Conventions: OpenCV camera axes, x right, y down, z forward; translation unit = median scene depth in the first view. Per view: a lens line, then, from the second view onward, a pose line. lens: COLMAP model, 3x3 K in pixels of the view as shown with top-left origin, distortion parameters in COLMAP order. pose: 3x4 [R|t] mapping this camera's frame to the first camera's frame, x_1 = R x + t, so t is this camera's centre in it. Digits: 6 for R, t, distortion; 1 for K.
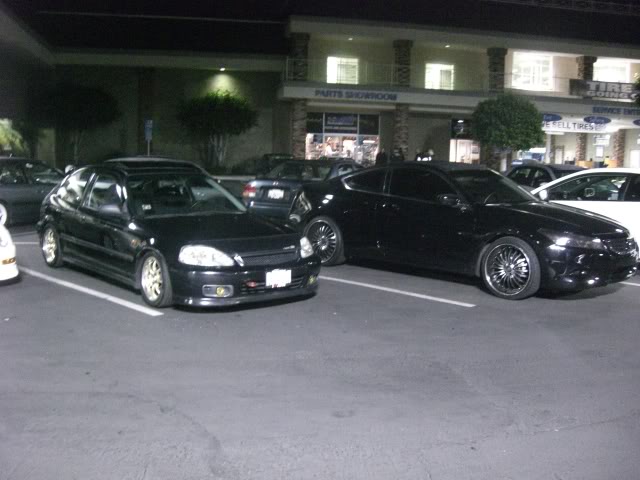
lens RADIAL K [[714.1, 0, 320.0], [0, 714.1, 240.0], [0, 0, 1]] dist [-0.255295, 0.386335]
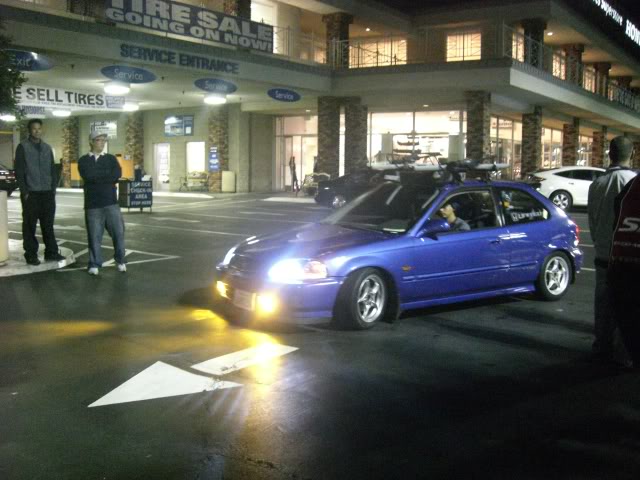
lens RADIAL K [[714.1, 0, 320.0], [0, 714.1, 240.0], [0, 0, 1]] dist [-0.255295, 0.386335]
pose [[0.745222, -0.080765, 0.661908, 0.181286], [0.081586, 0.996224, 0.029701, -0.067400], [-0.661807, 0.031869, 0.748997, 0.571654]]
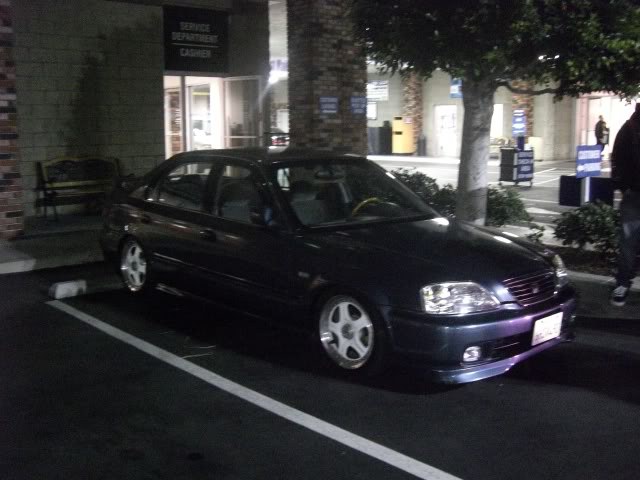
lens RADIAL K [[714.1, 0, 320.0], [0, 714.1, 240.0], [0, 0, 1]] dist [-0.255295, 0.386335]
pose [[0.865954, -0.103913, 0.489210, 0.095486], [0.081558, 0.994423, 0.066859, -0.089996], [-0.493429, -0.017998, 0.869600, 0.724592]]
